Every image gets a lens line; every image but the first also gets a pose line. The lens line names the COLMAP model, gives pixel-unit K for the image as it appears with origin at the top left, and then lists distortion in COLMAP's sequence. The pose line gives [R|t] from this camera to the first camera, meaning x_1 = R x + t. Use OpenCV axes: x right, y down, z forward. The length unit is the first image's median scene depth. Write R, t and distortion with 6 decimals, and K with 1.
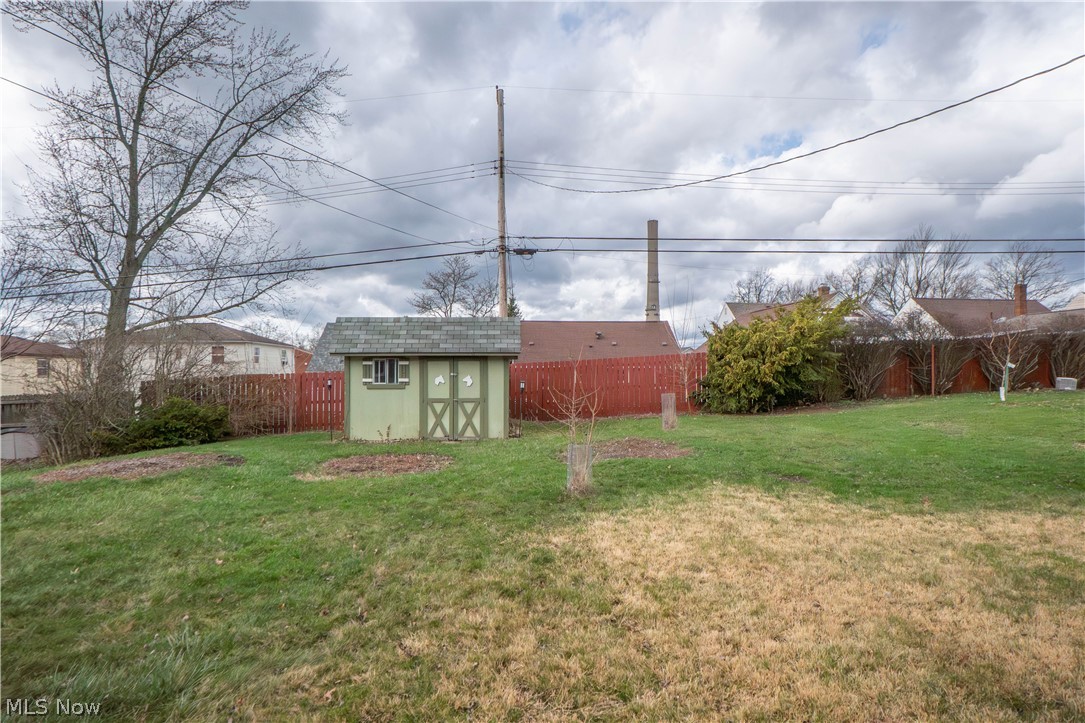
lens RADIAL K [[532.3, 0, 532.2], [0, 532.3, 369.3], [0, 0, 1]] dist [-0.030520, 0.000385]
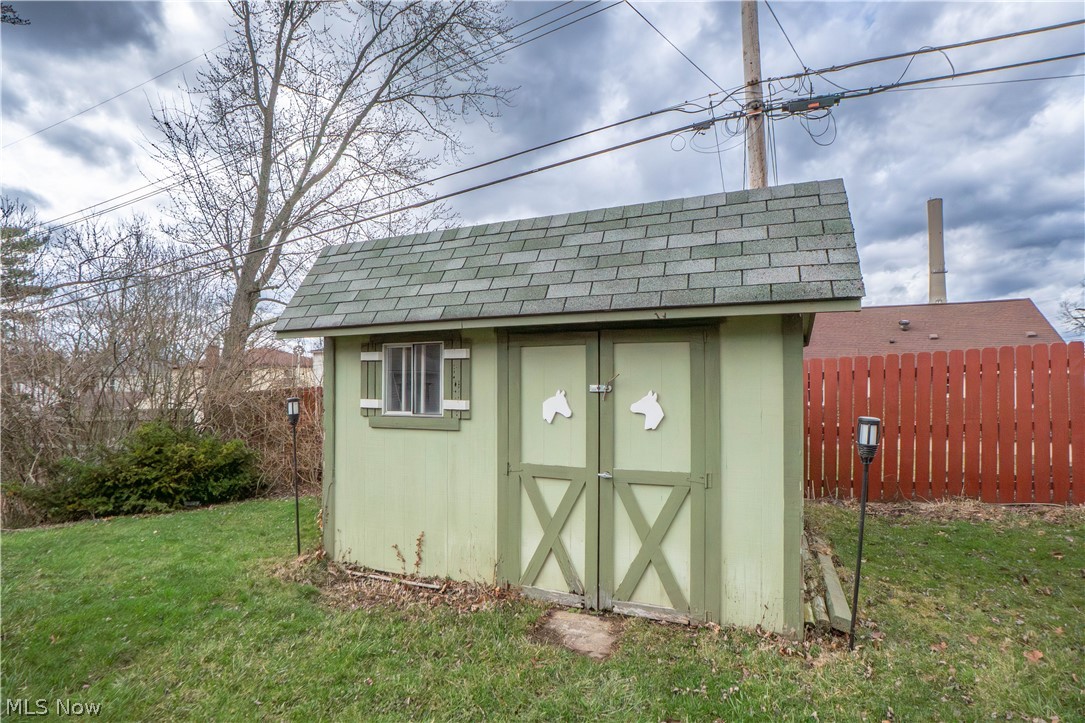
lens RADIAL K [[532.3, 0, 532.2], [0, 532.3, 369.3], [0, 0, 1]] dist [-0.030520, 0.000385]
pose [[0.904308, -0.011356, -0.426729, -0.054315], [0.004400, 0.999841, -0.017284, 0.003840], [0.426858, 0.013753, 0.904214, 0.714102]]
